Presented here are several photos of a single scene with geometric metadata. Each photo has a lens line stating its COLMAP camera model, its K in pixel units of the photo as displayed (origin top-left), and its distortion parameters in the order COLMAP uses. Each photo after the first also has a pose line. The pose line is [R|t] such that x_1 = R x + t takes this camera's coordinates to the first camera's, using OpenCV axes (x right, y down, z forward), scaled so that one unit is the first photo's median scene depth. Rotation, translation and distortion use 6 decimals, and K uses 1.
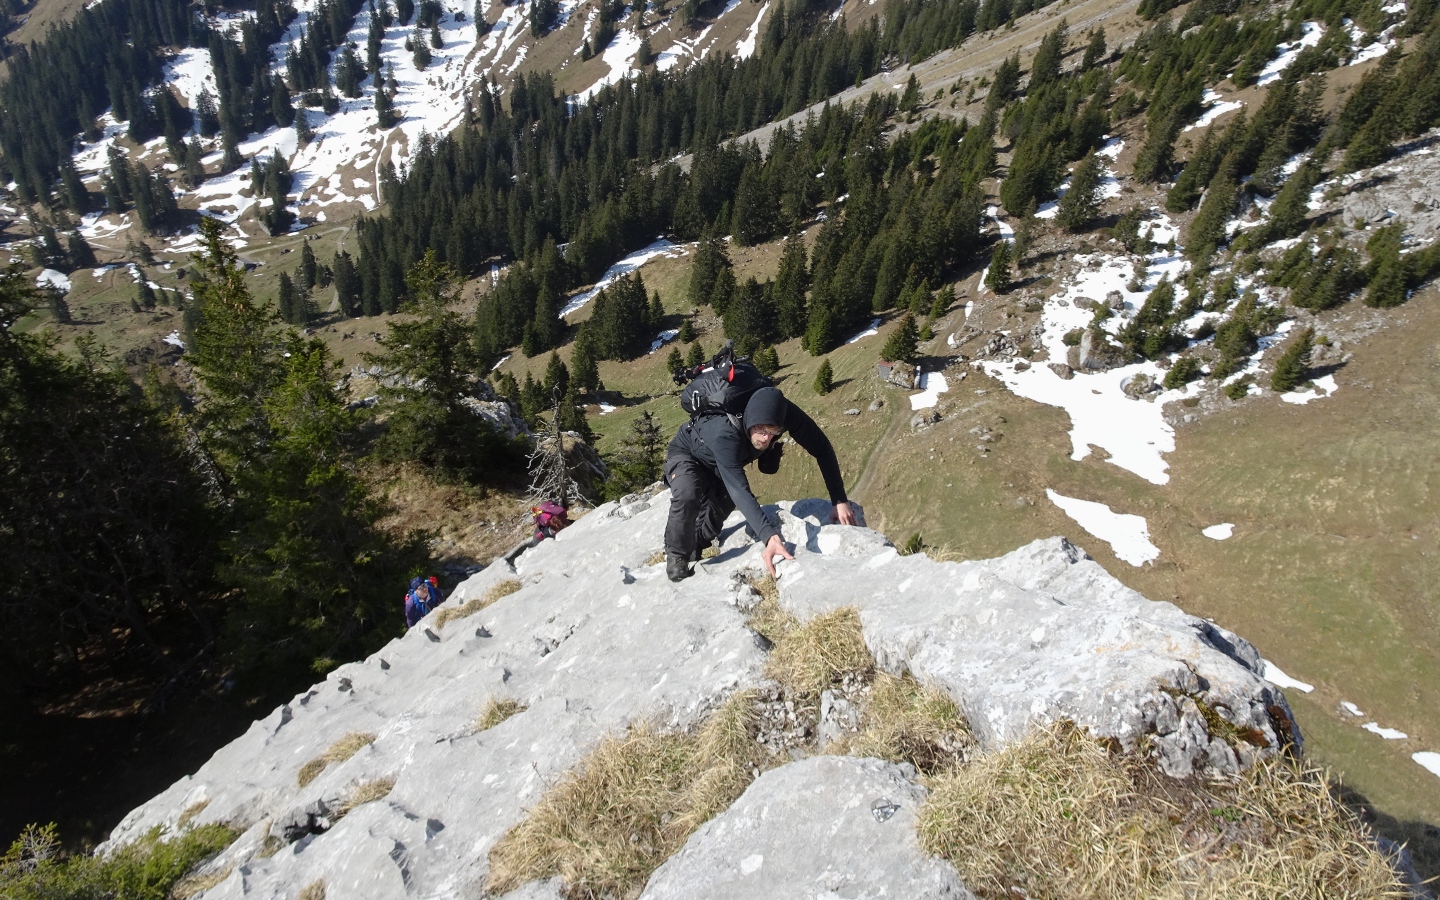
lens RADIAL K [[1034.5, 0, 727.7], [0, 1034.5, 368.8], [0, 0, 1]] dist [0.013681, -0.005417]
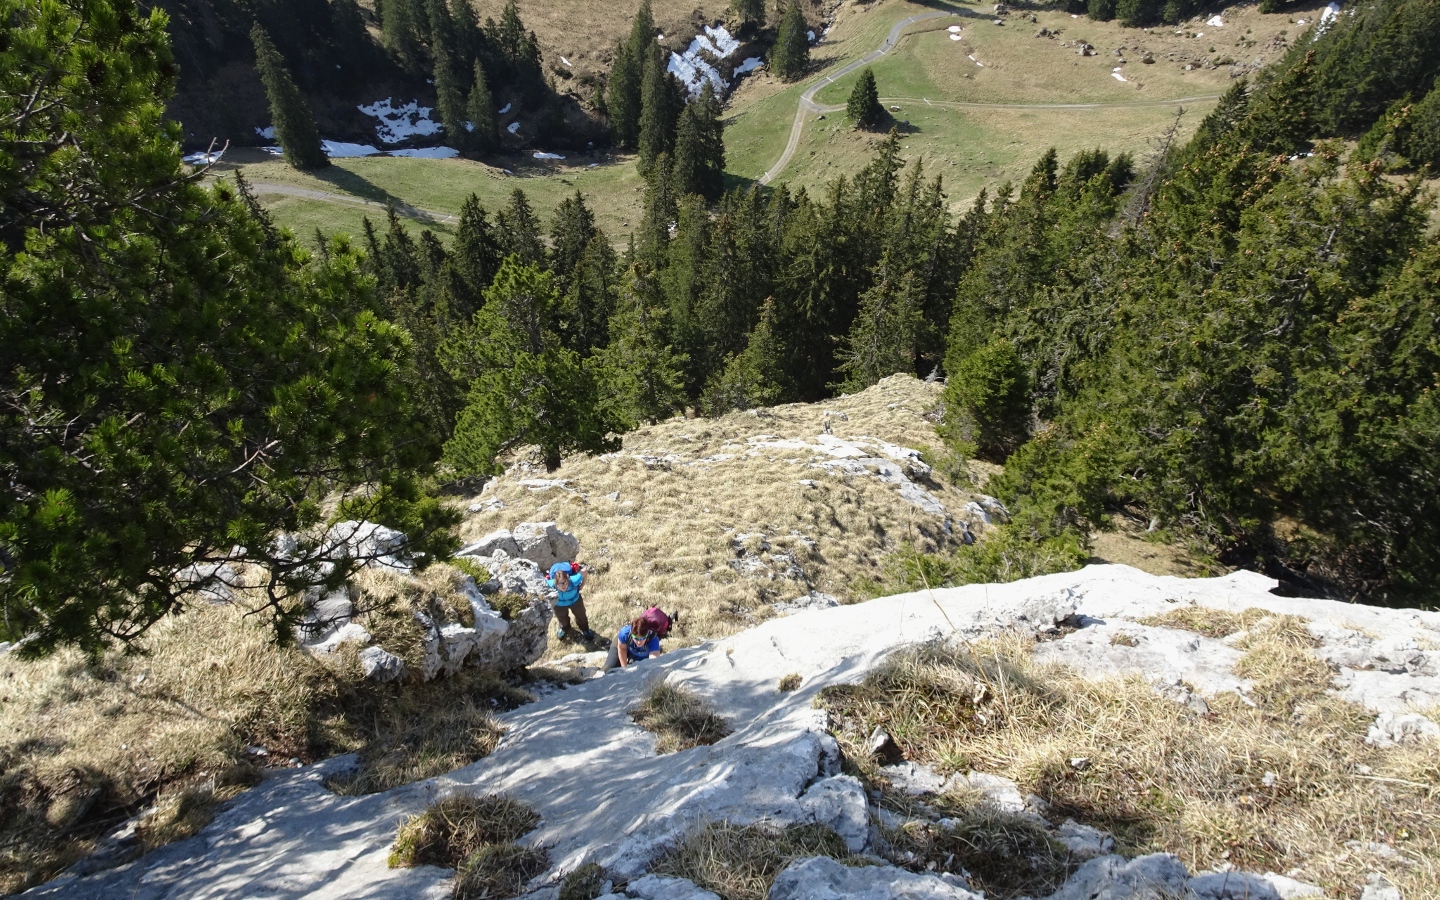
lens RADIAL K [[1034.5, 0, 727.7], [0, 1034.5, 368.8], [0, 0, 1]] dist [0.013681, -0.005417]
pose [[0.729432, 0.494972, -0.472156, -0.071708], [-0.386633, 0.867728, 0.312351, 0.017279], [0.564308, -0.045287, 0.824321, 0.239487]]
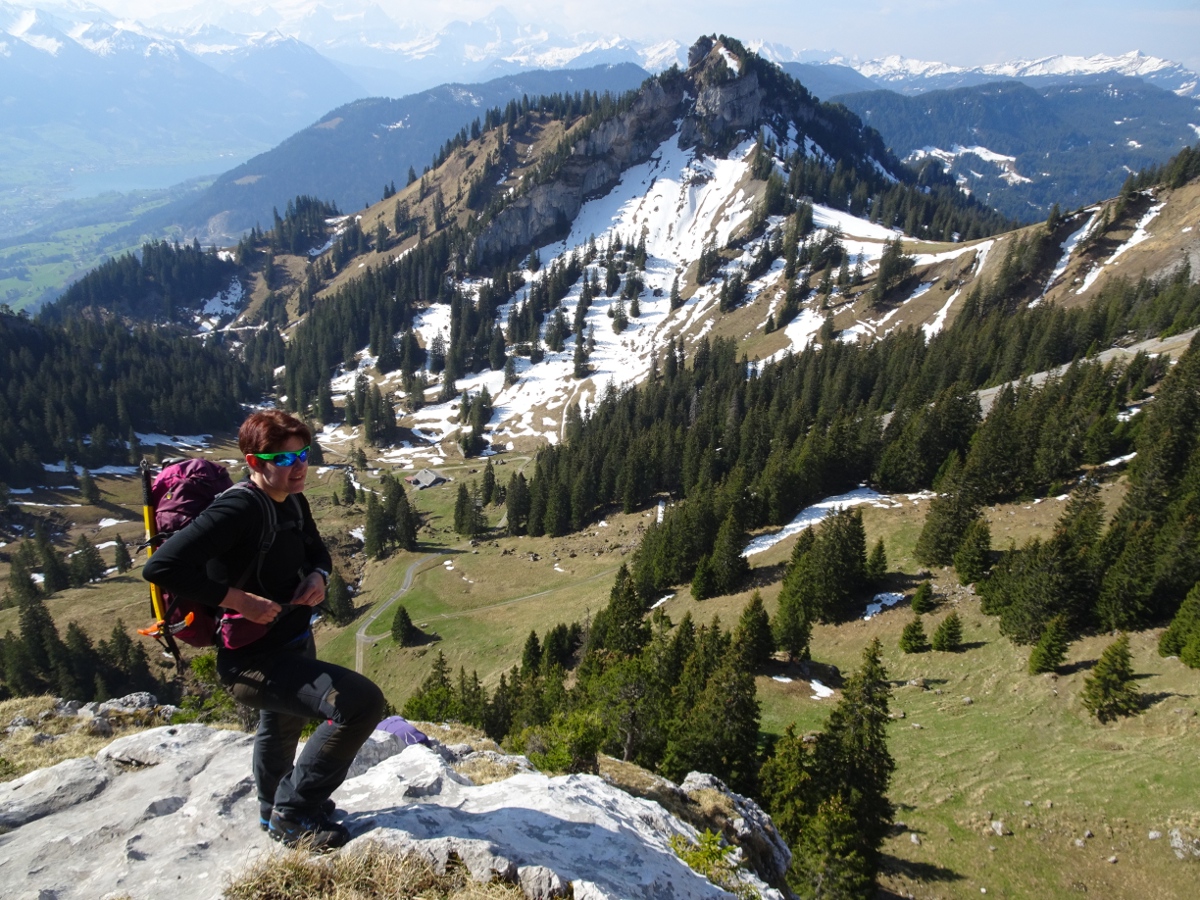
lens RADIAL K [[862.5, 0, 606.4], [0, 862.5, 451.0], [0, 0, 1]] dist [0.004197, 0.008163]
pose [[0.956313, 0.111772, -0.270134, -0.044255], [-0.163583, 0.970415, -0.177584, 0.003757], [0.242293, 0.214015, 0.946304, 0.152668]]
